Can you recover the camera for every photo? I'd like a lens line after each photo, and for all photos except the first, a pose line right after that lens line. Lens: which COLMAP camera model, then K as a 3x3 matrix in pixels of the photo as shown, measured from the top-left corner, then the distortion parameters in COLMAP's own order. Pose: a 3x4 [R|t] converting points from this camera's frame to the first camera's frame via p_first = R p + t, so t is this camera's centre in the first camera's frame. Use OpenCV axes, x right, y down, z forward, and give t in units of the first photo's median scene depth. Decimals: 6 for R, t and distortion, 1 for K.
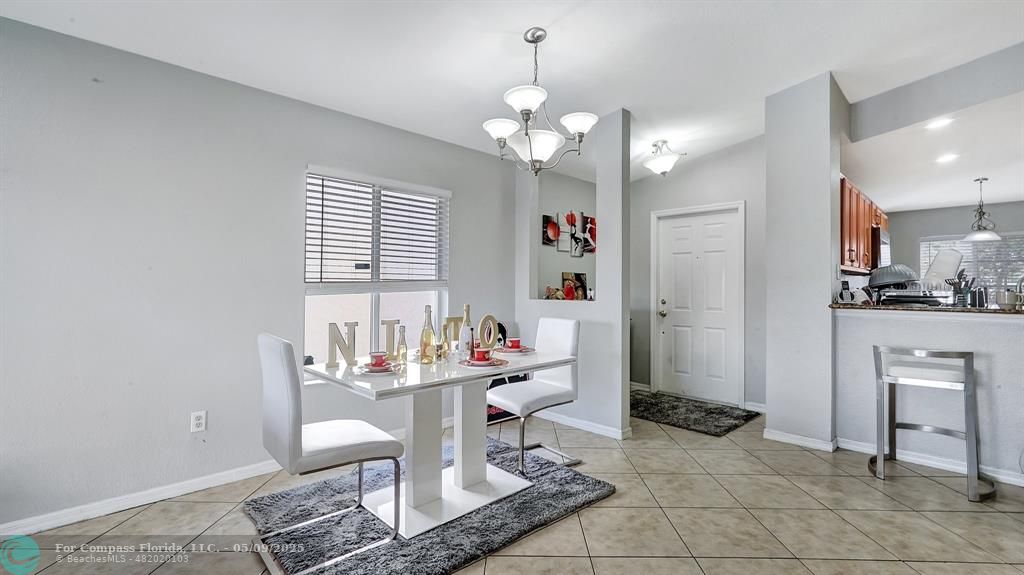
lens RADIAL K [[460.9, 0, 515.3], [0, 460.9, 278.8], [0, 0, 1]] dist [0.001713, 0.003670]
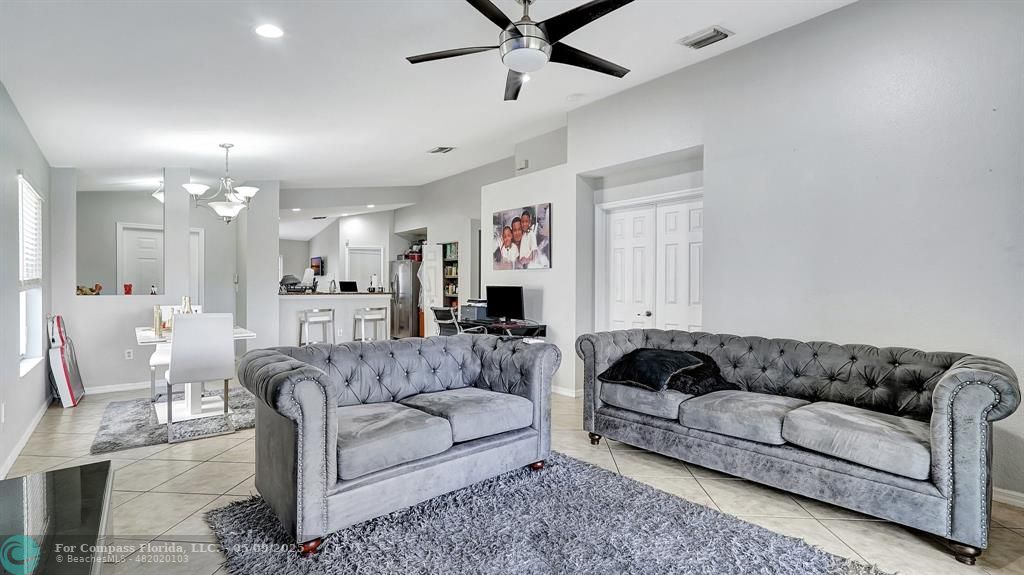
lens RADIAL K [[460.9, 0, 514.0], [0, 460.9, 291.8], [0, 0, 1]] dist [0.001713, 0.003670]
pose [[0.089383, -0.012859, 0.995914, -1.226726], [-0.021109, 0.999668, 0.014802, -0.001832], [-0.995774, -0.022346, 0.089082, -0.241120]]
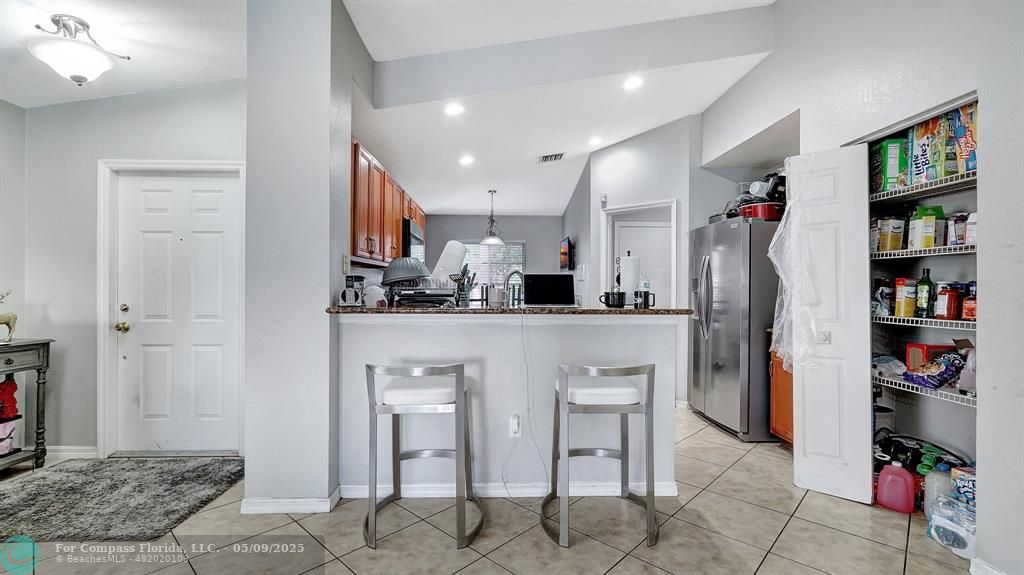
lens RADIAL K [[460.9, 0, 510.0], [0, 460.9, 293.2], [0, 0, 1]] dist [0.001713, 0.003670]
pose [[0.689743, -0.012165, 0.723952, 0.330614], [-0.012248, 0.999520, 0.028464, 0.008033], [-0.723951, -0.028500, 0.689263, 0.279758]]
